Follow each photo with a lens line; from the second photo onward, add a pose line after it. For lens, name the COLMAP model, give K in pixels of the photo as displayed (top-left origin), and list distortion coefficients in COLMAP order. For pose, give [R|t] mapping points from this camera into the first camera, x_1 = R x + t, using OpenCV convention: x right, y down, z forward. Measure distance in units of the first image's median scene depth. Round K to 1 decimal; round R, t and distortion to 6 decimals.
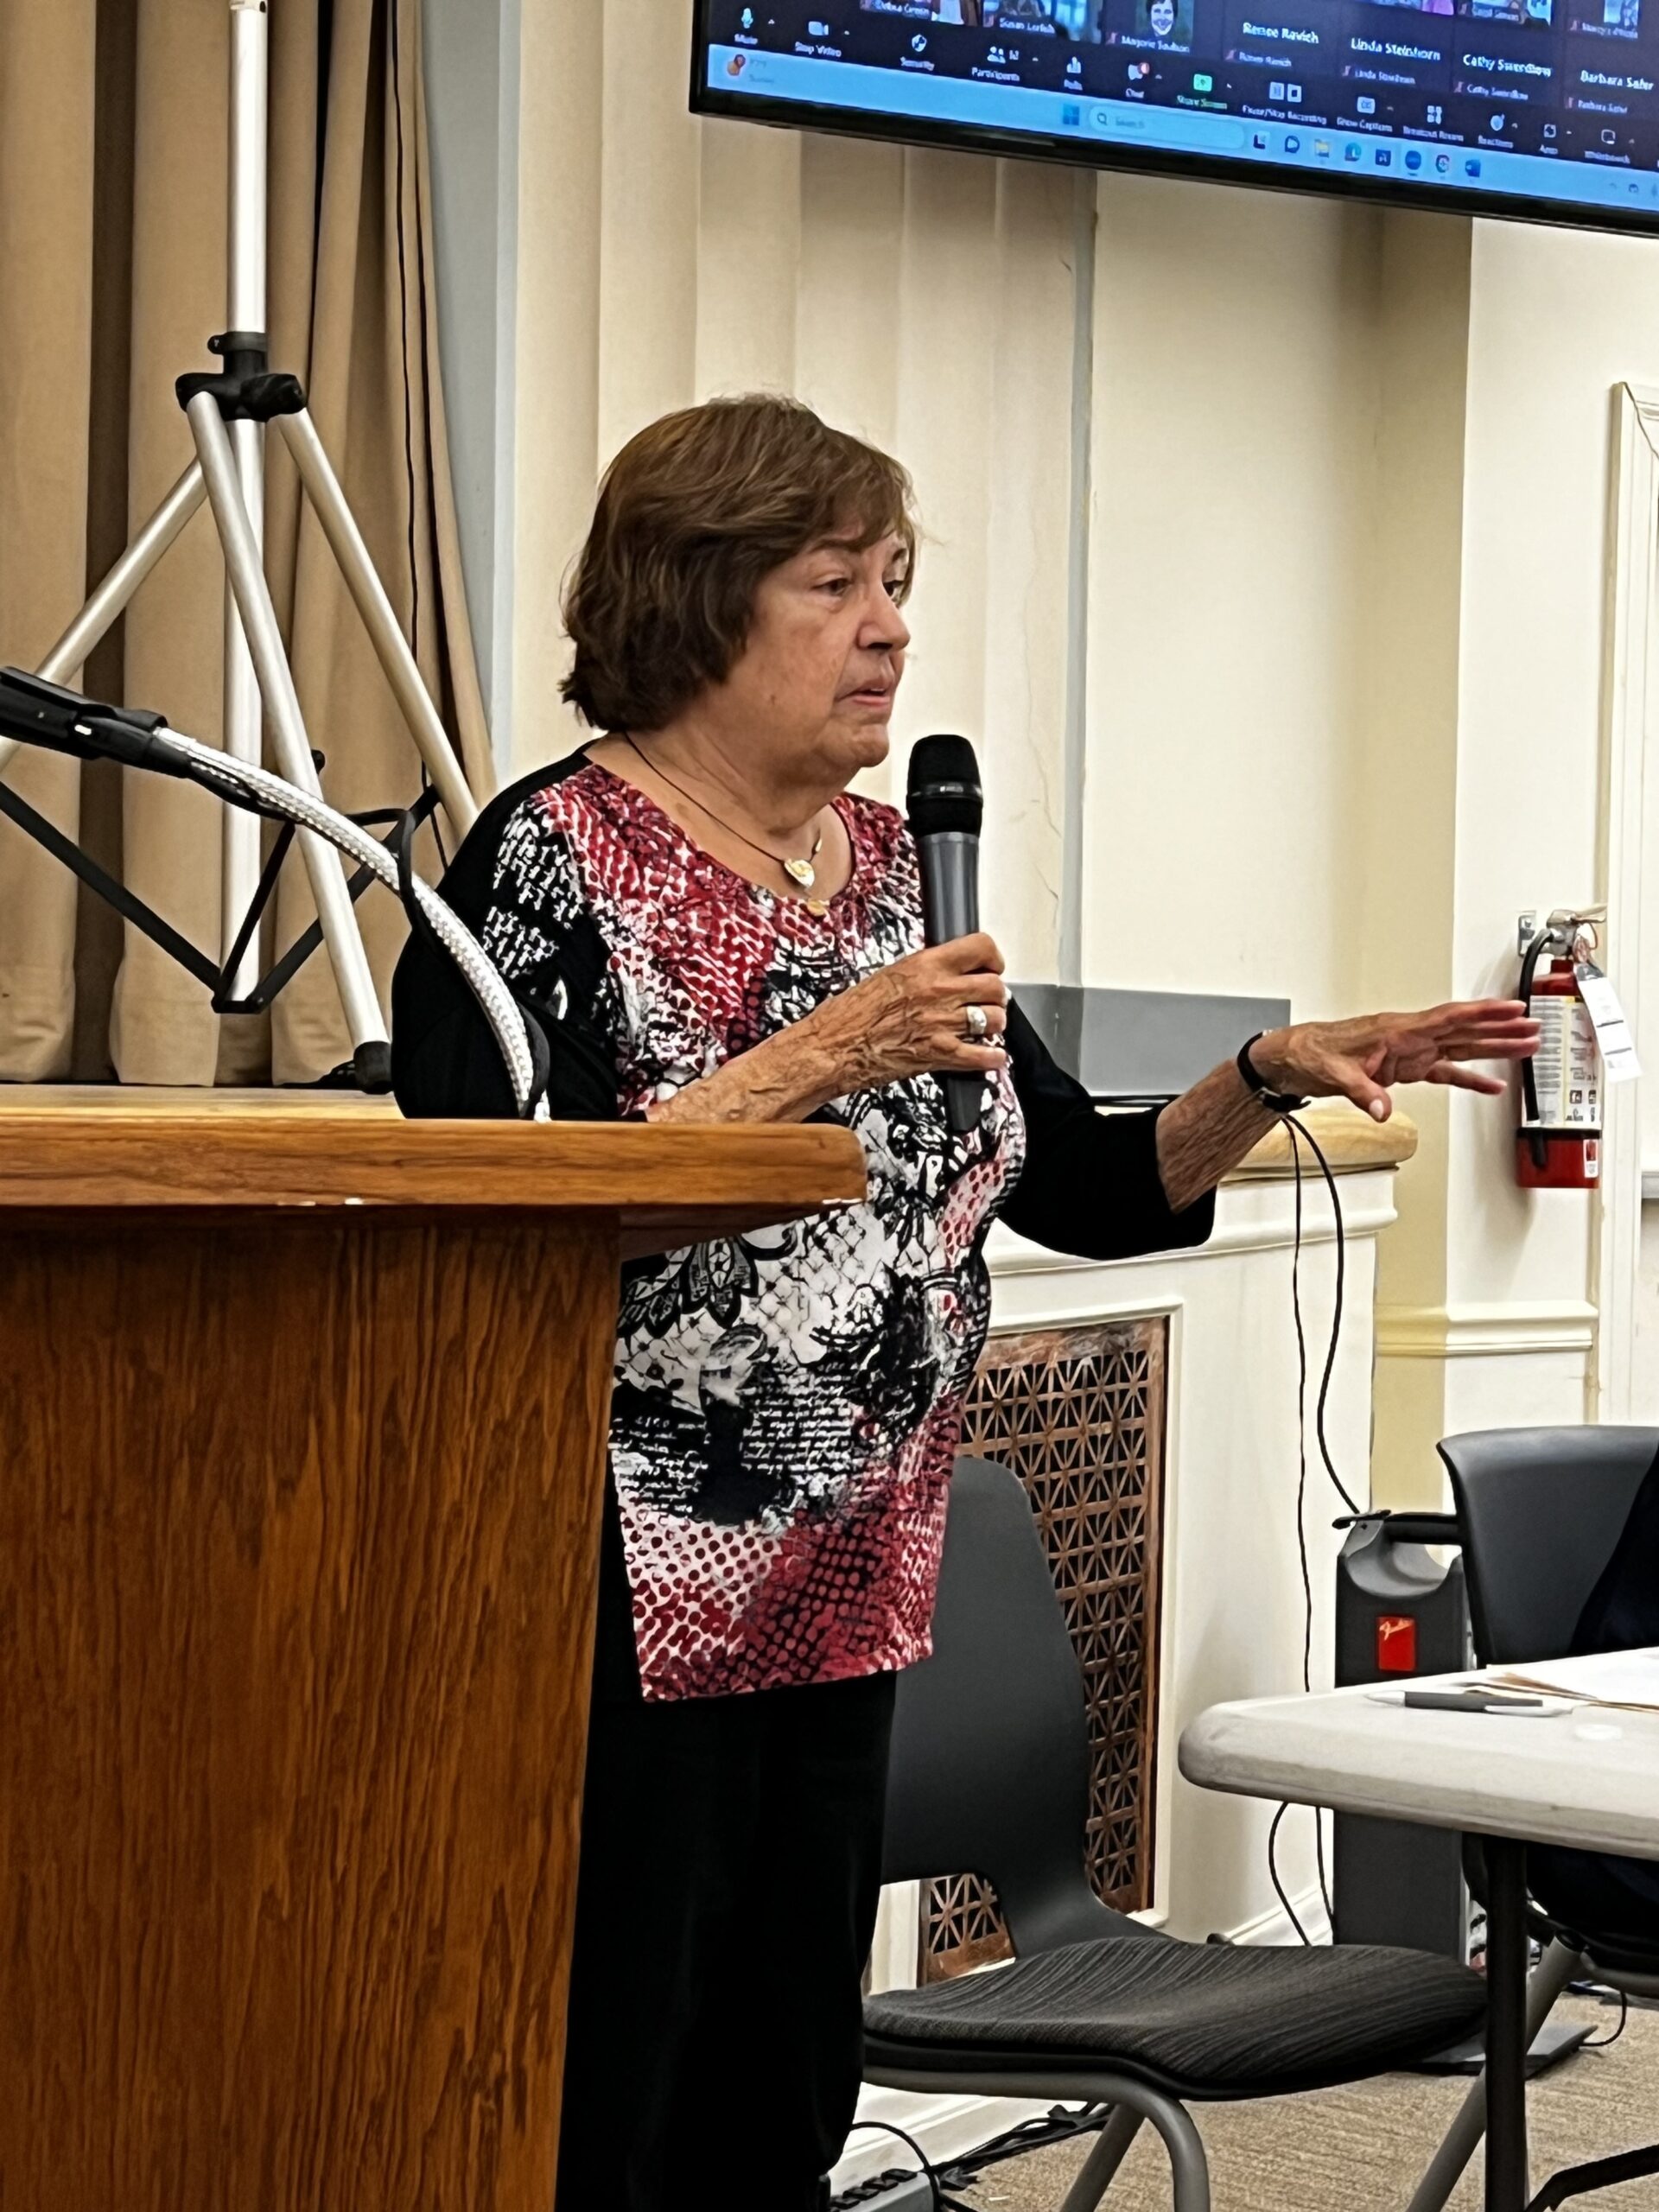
lens RADIAL K [[4825.6, 0, 844.9], [0, 4825.6, 1123.7], [0, 0, 1]] dist [0.171134, 0.000000]
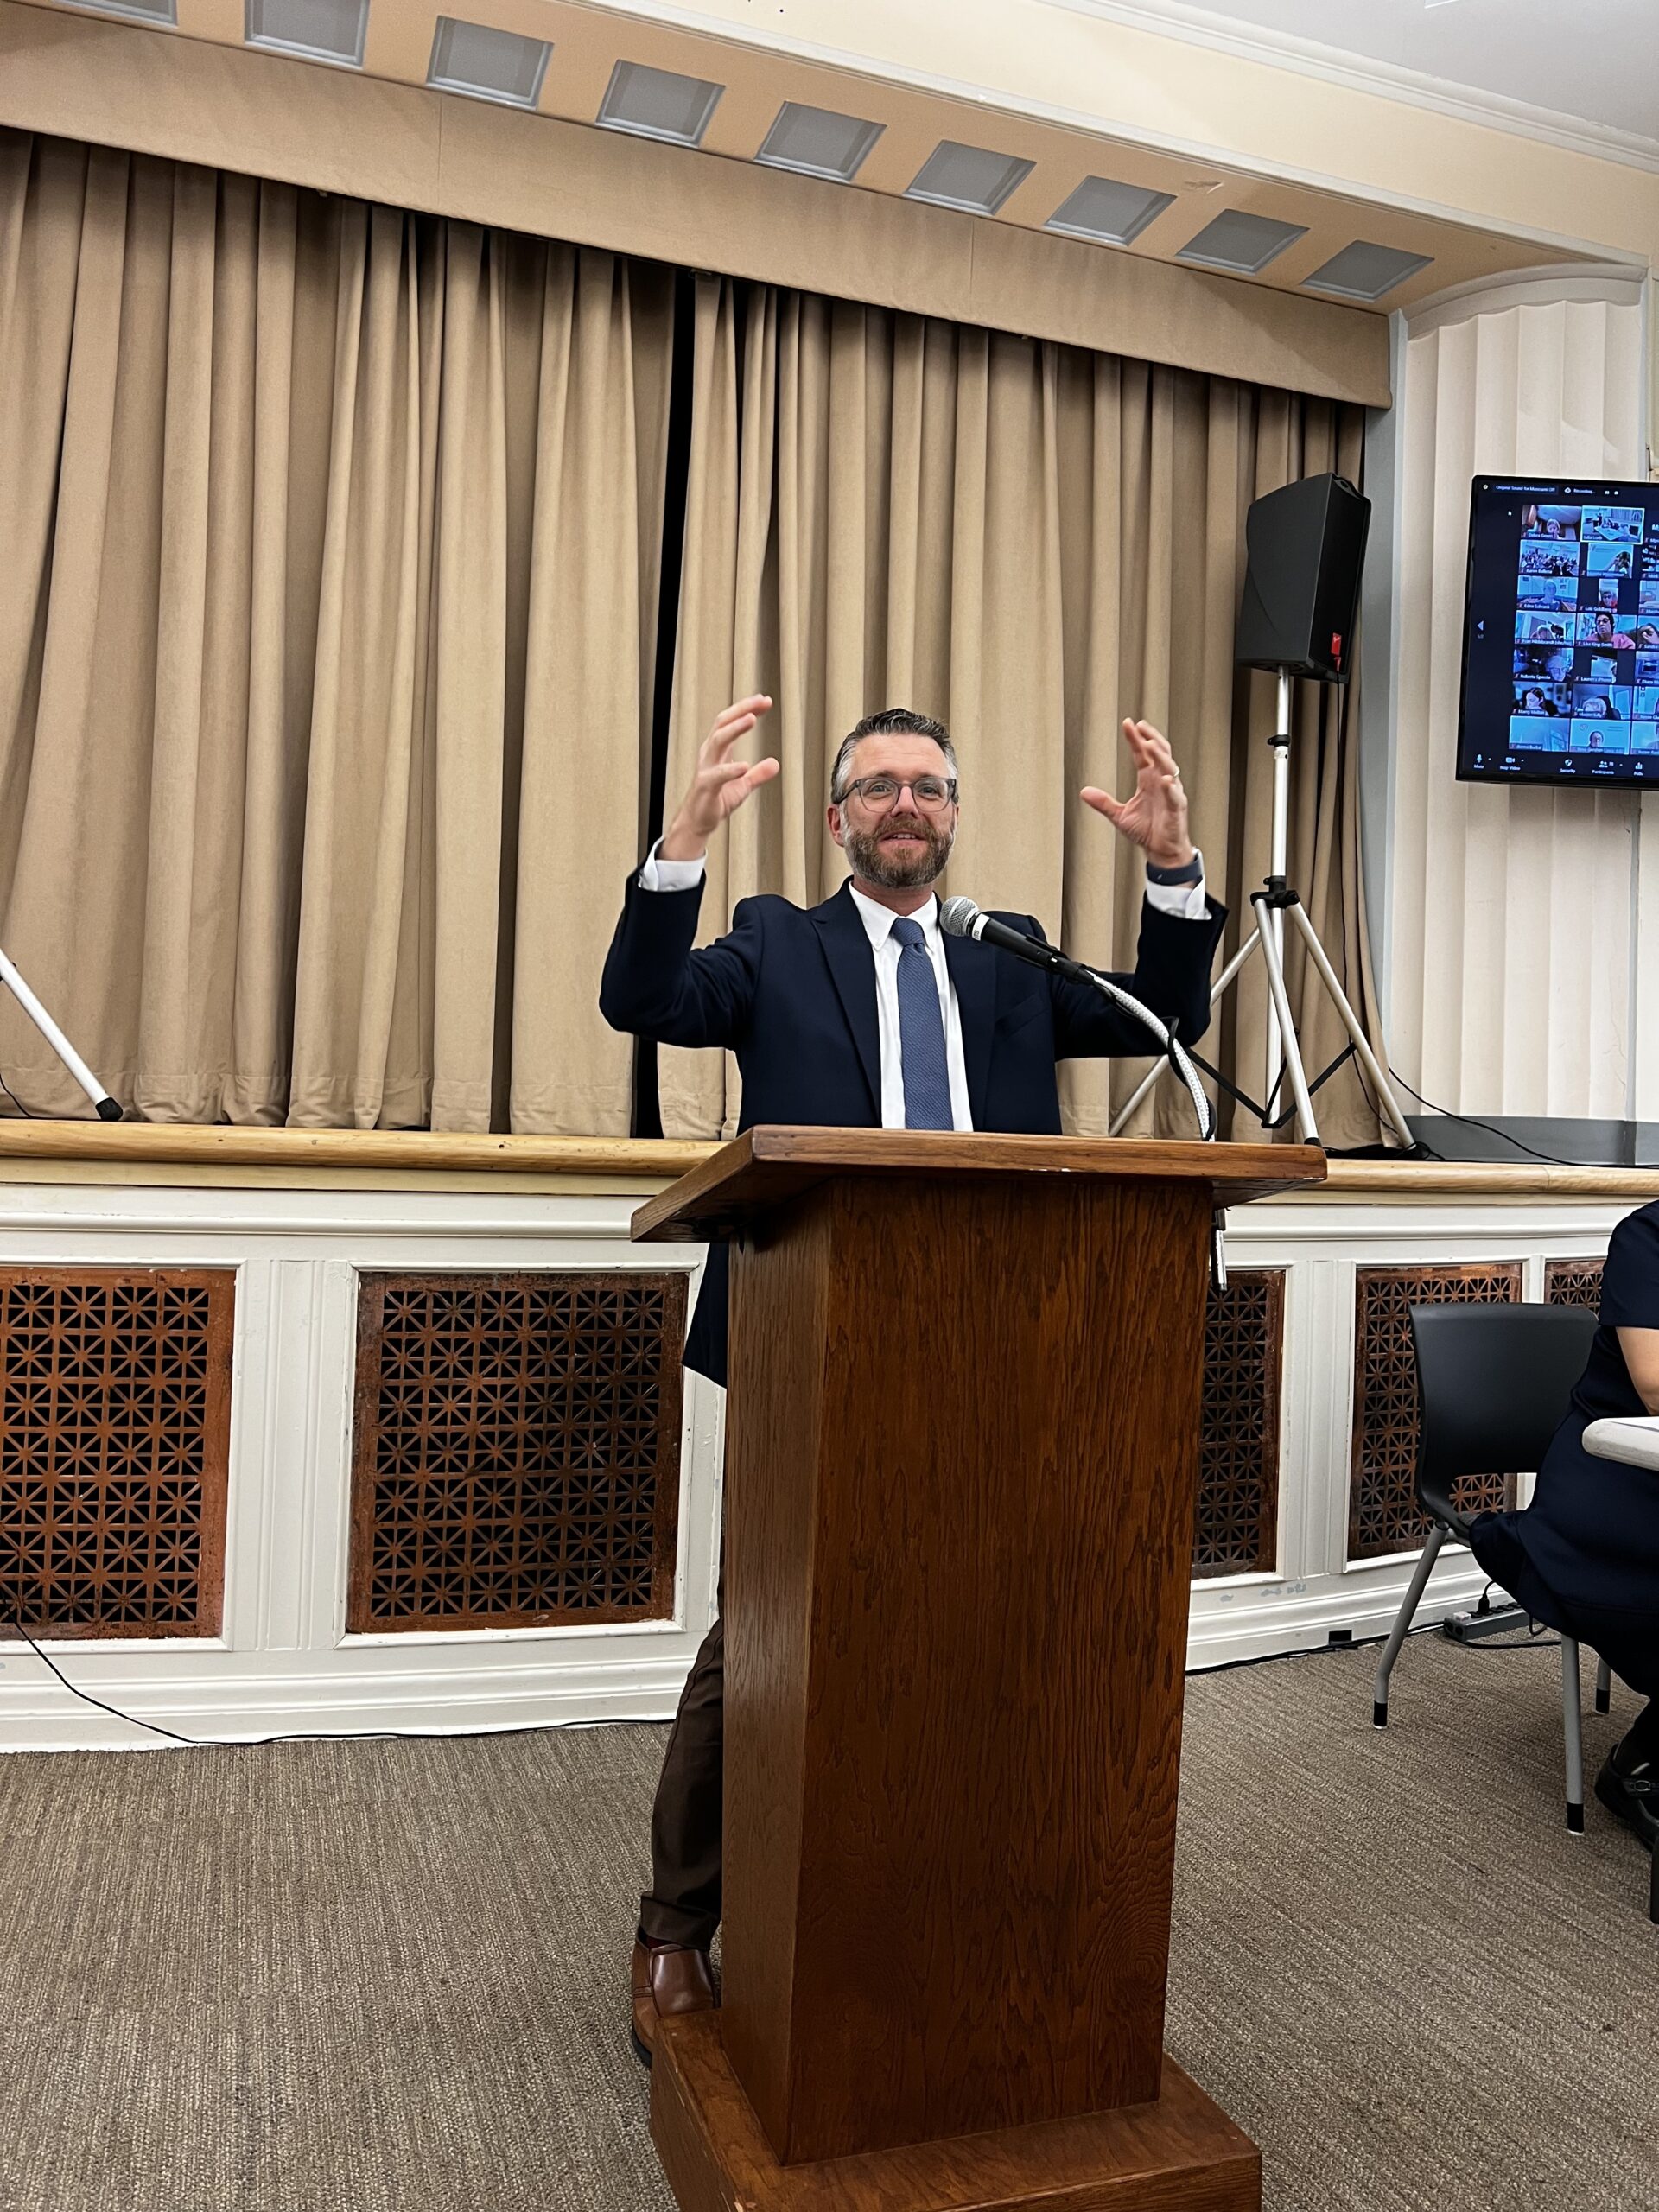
lens RADIAL K [[1666.2, 0, 811.4], [0, 1666.2, 1084.0], [0, 0, 1]] dist [0.047195, -0.047819]
pose [[0.903171, -0.003993, -0.429263, 0.128756], [-0.020185, 0.998456, -0.051756, 0.017784], [0.428807, 0.055409, 0.901695, 0.190740]]
